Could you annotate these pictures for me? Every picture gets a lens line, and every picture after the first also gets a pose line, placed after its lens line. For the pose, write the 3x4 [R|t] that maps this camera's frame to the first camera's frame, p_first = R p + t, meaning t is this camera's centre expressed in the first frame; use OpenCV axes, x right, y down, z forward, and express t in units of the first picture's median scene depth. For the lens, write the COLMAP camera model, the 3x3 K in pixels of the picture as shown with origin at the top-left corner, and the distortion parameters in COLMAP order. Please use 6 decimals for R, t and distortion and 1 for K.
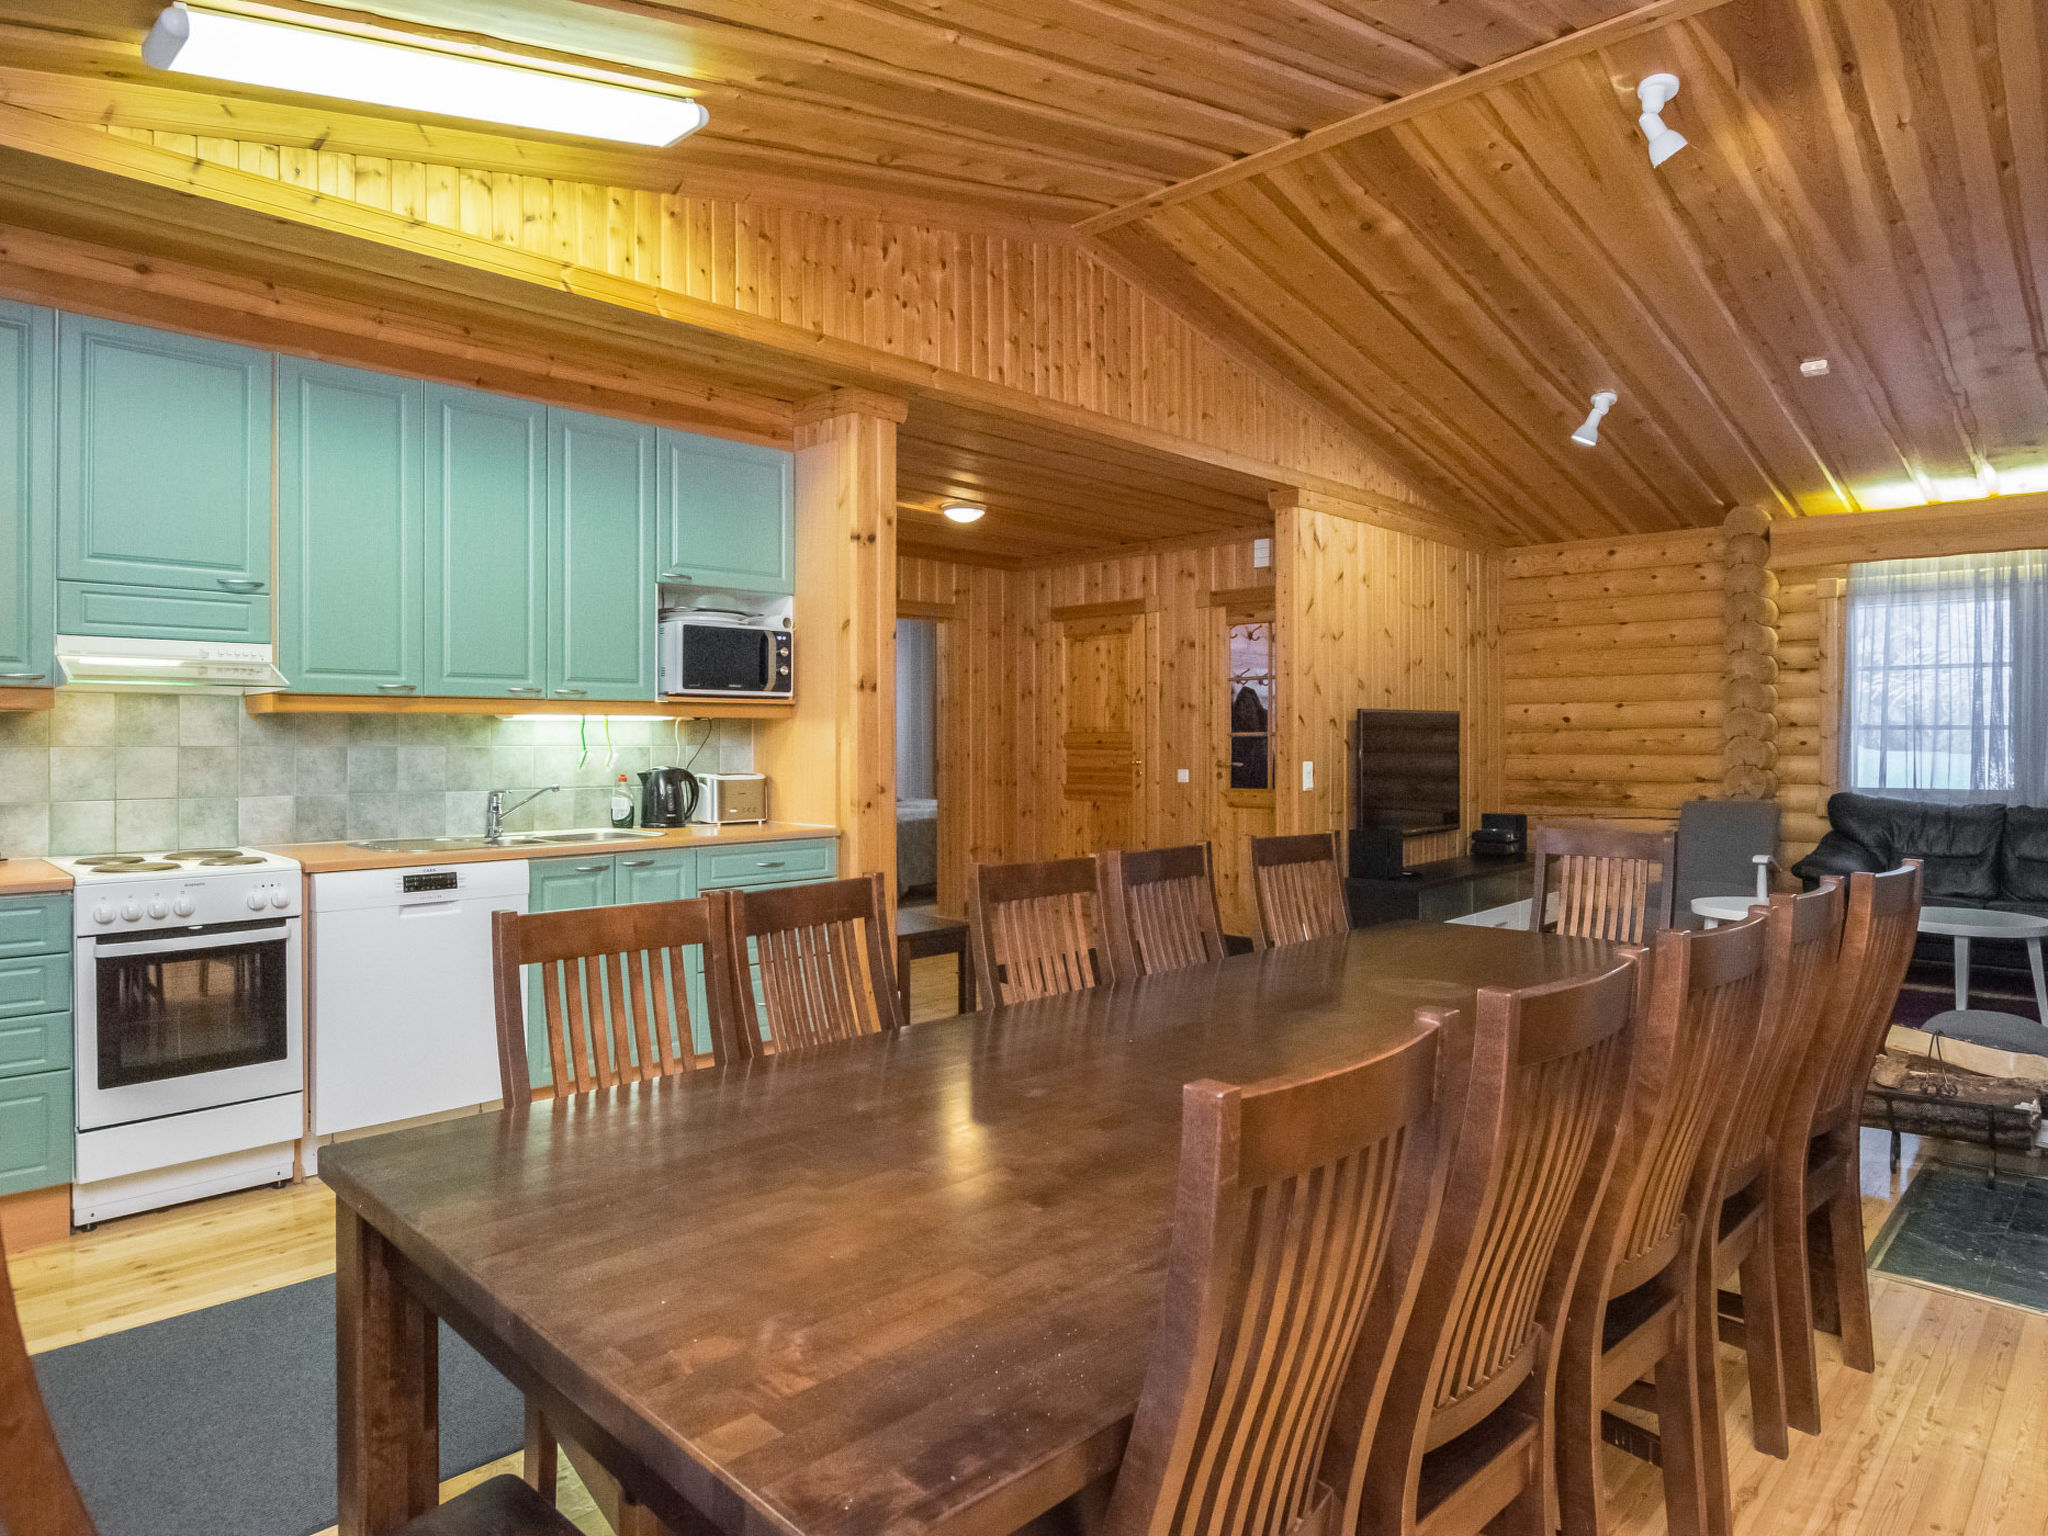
lens RADIAL K [[1222.7, 0, 1041.9], [0, 1222.7, 747.7], [0, 0, 1]] dist [-0.033059, 0.011302]
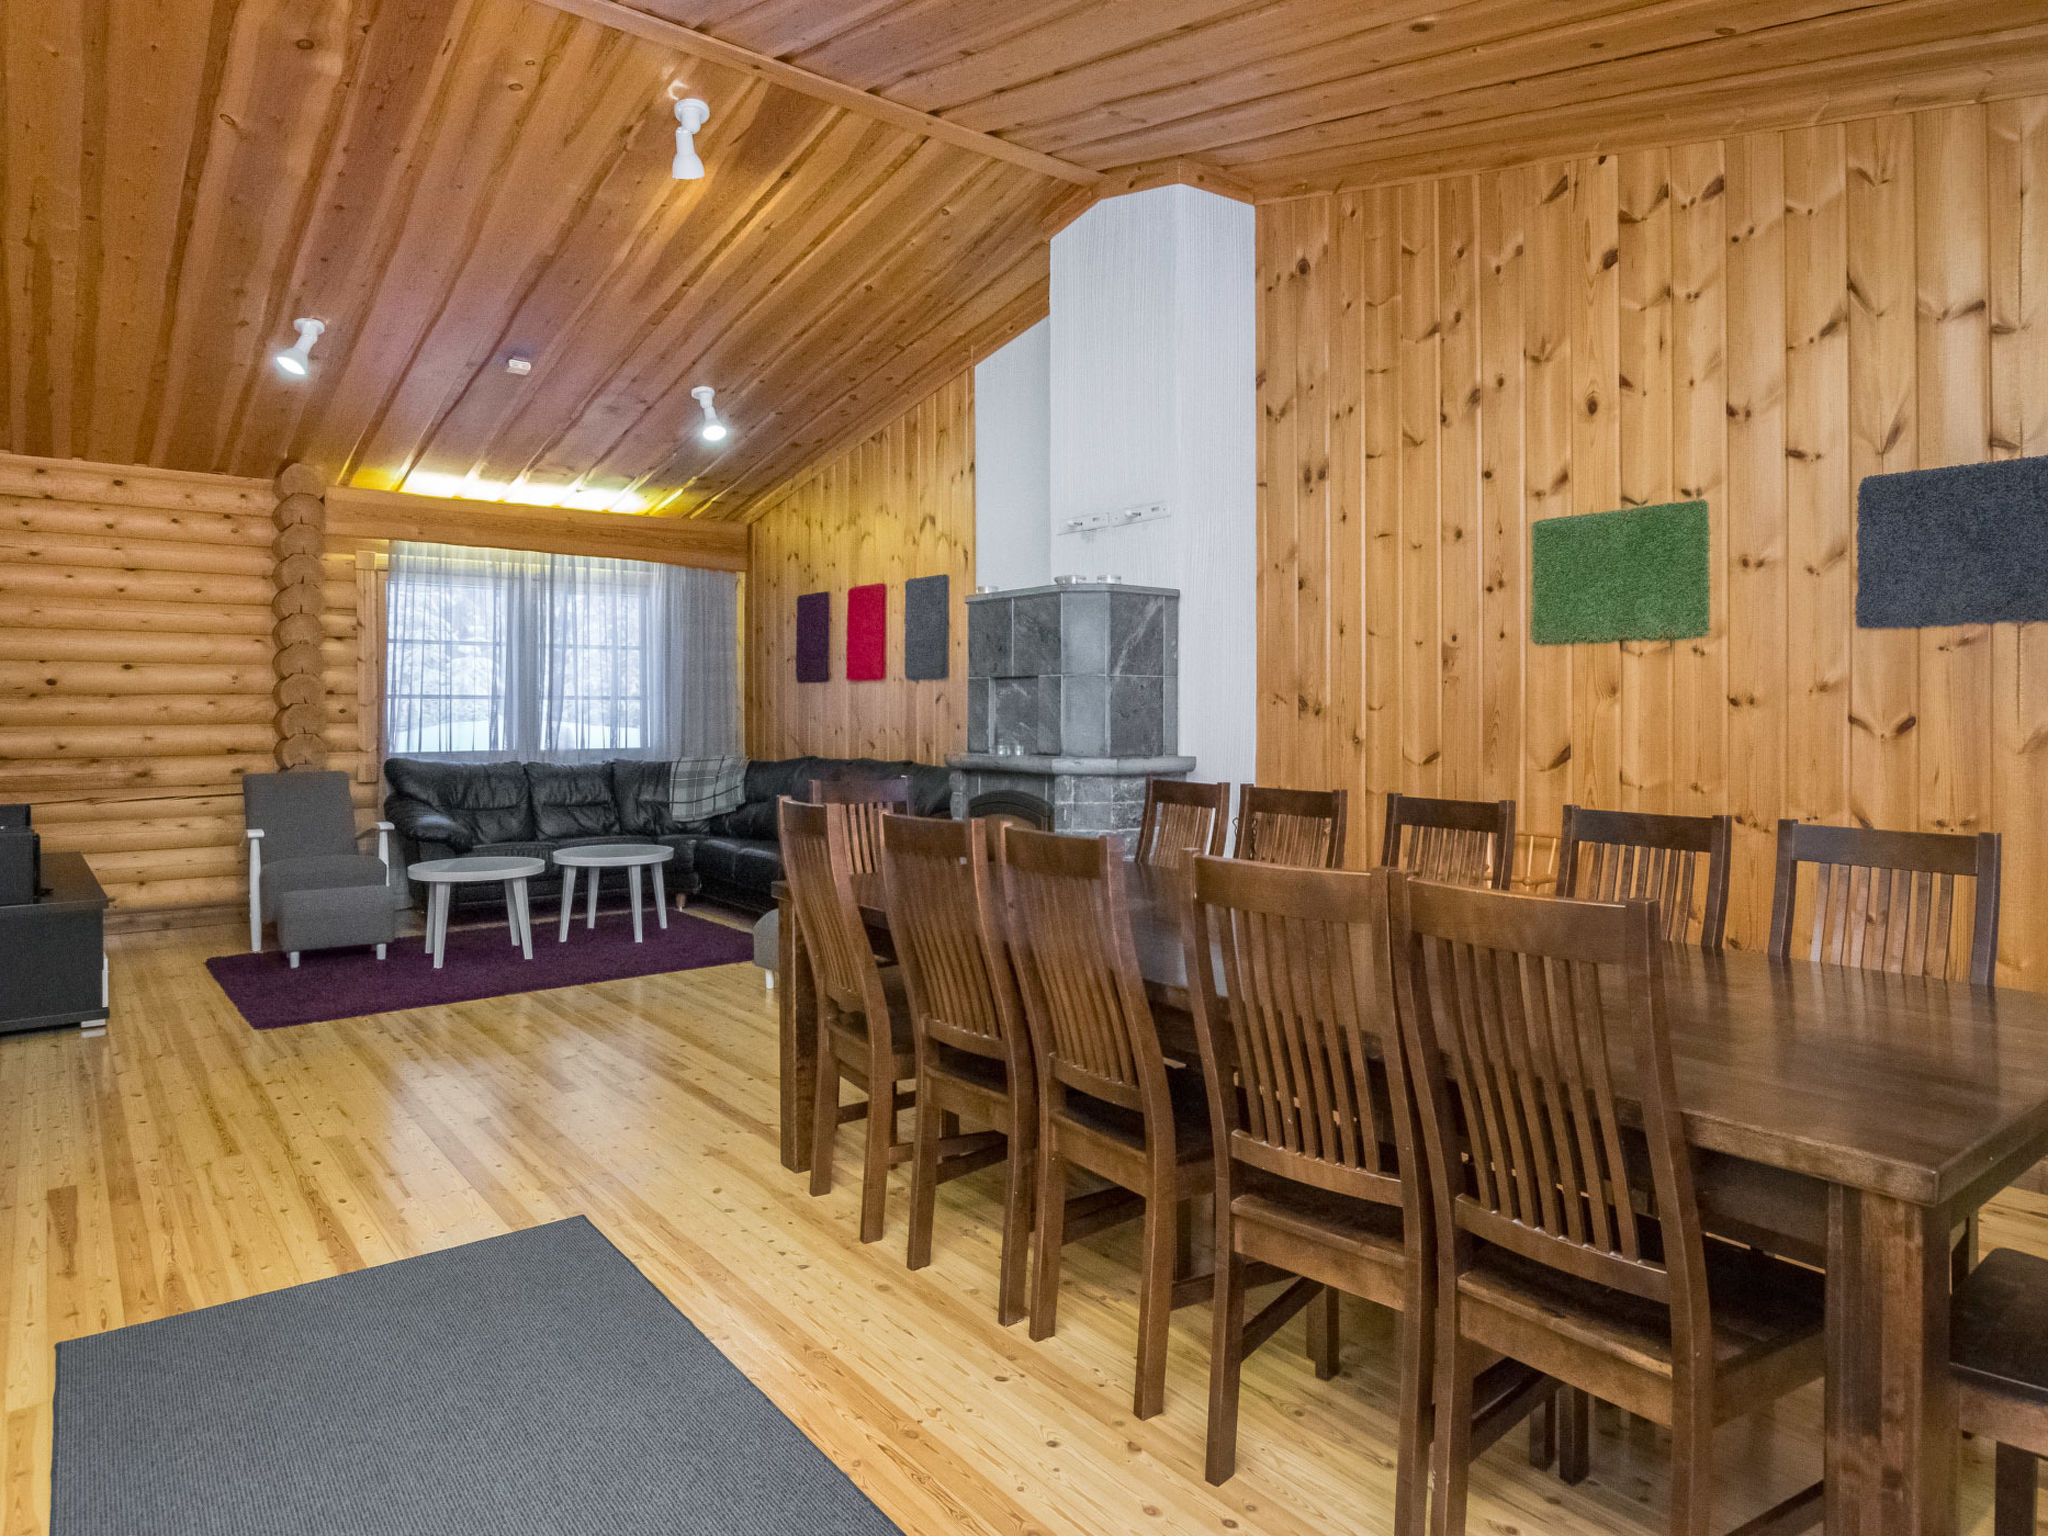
lens RADIAL K [[1222.7, 0, 1020.0], [0, 1222.7, 711.1], [0, 0, 1]] dist [-0.033059, 0.011302]
pose [[0.138529, -0.000260, 0.990358, -0.295068], [0.008096, 0.999967, -0.000870, 0.001613], [-0.990325, 0.008139, 0.138526, 0.302840]]
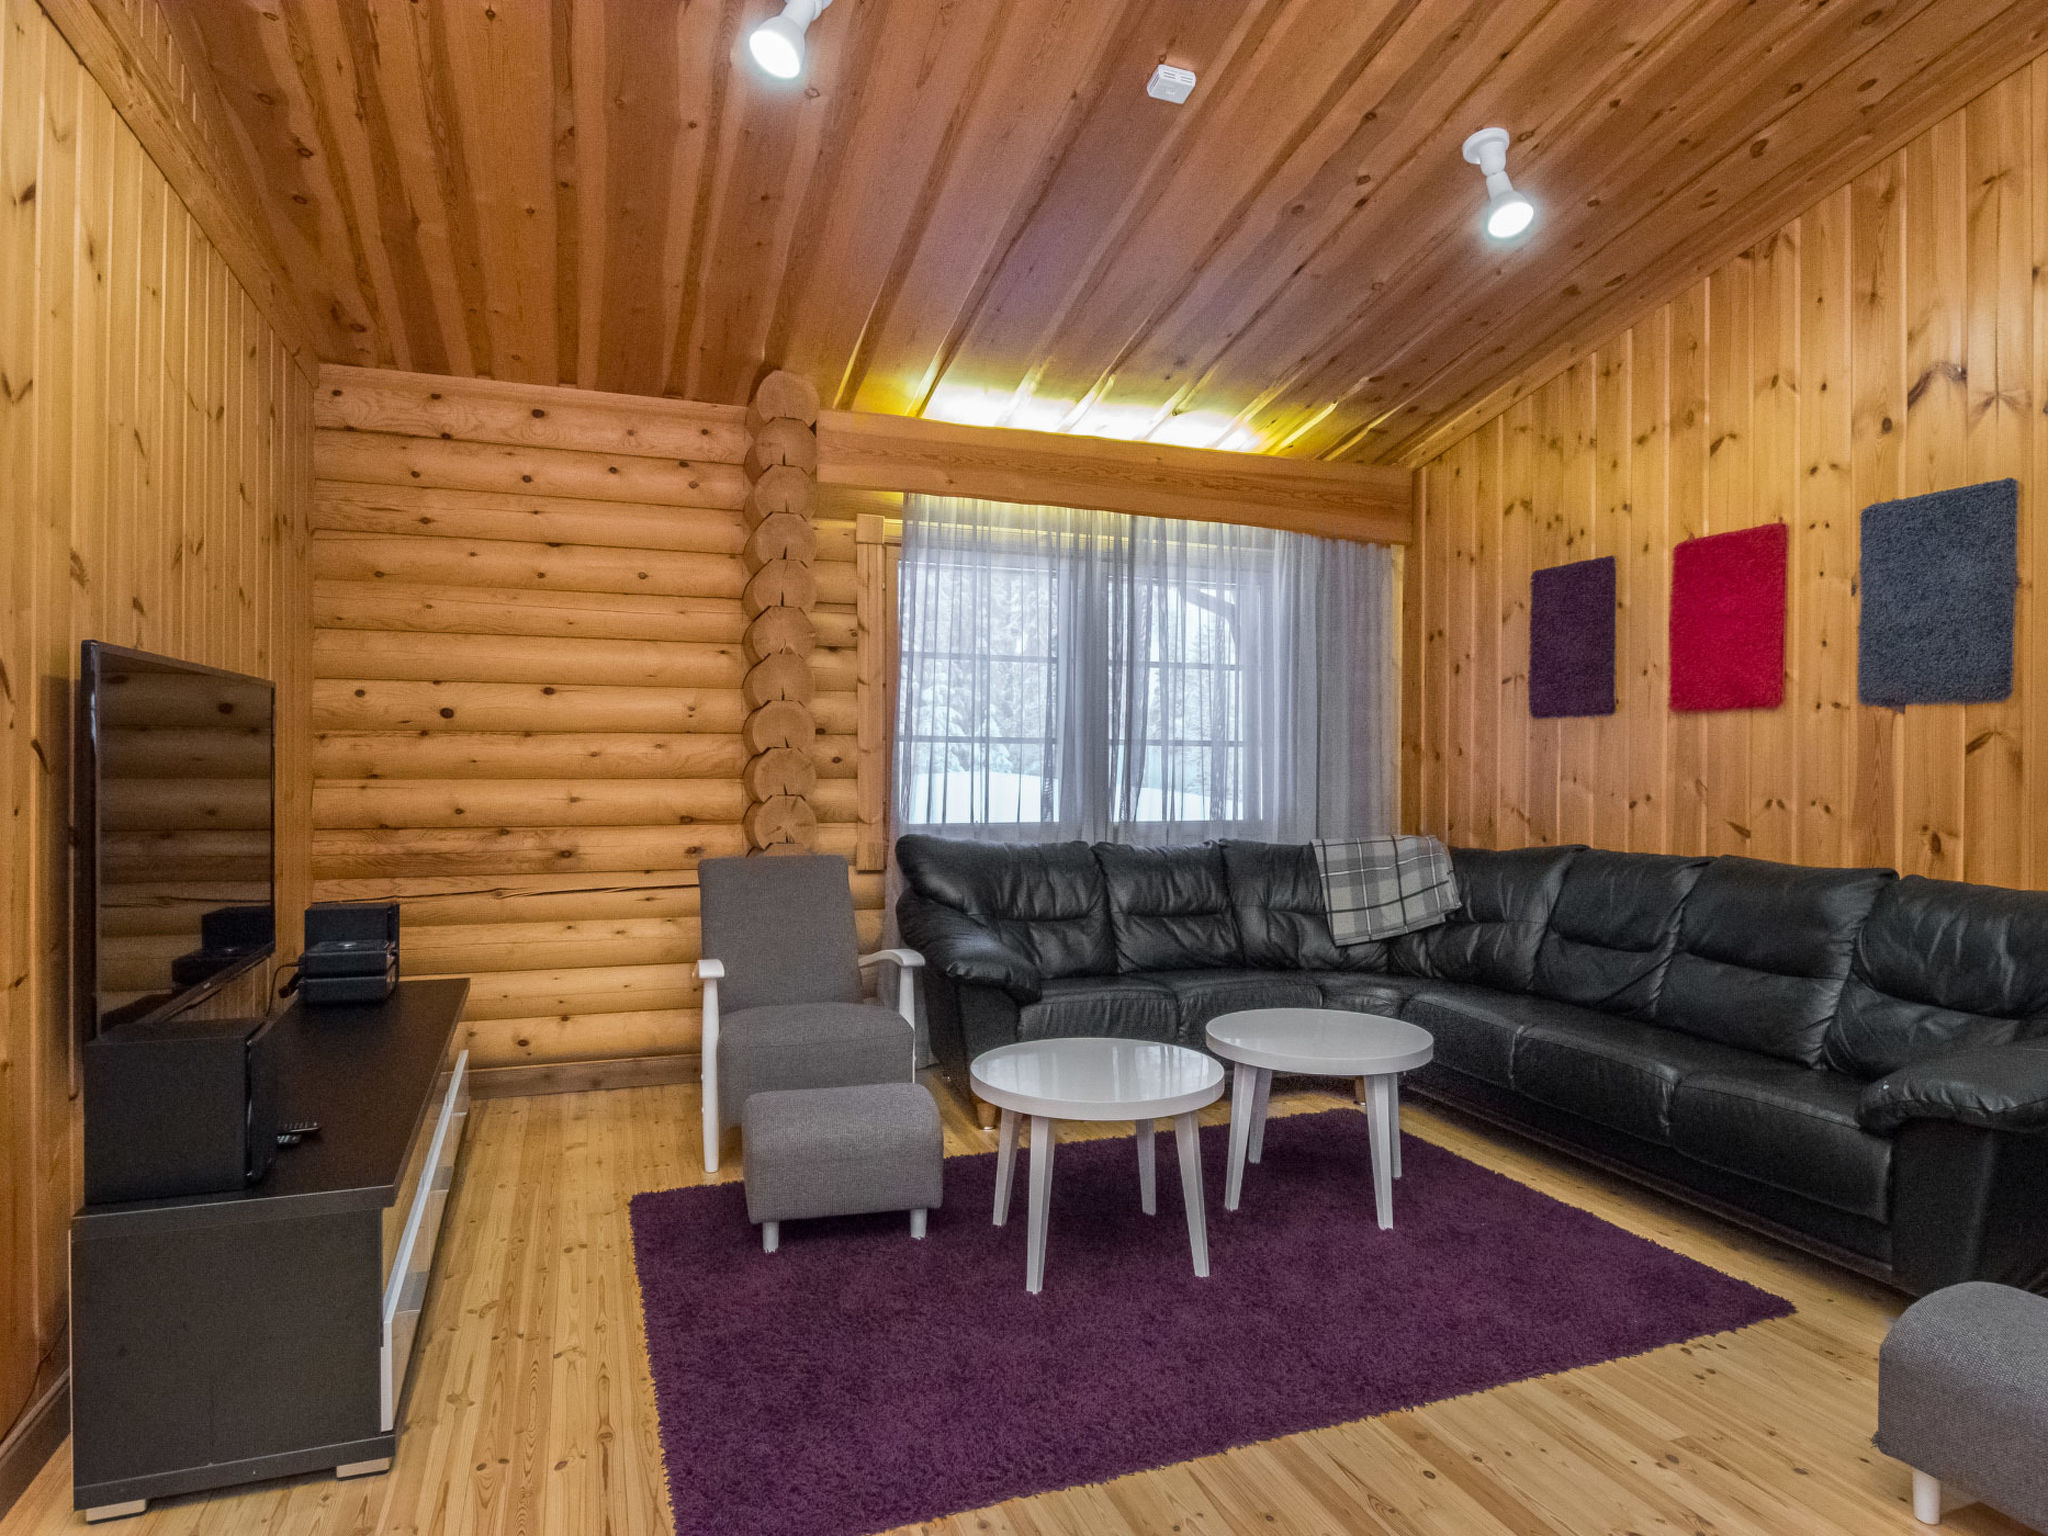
lens RADIAL K [[1199.9, 0, 1032.0], [0, 1199.9, 761.8], [0, 0, 1]] dist [-0.022579, 0.001101]
pose [[0.444875, 0.004743, 0.895580, 0.091984], [-0.000992, 0.999988, -0.004804, 0.000170], [-0.895592, 0.001249, 0.444874, 0.618654]]
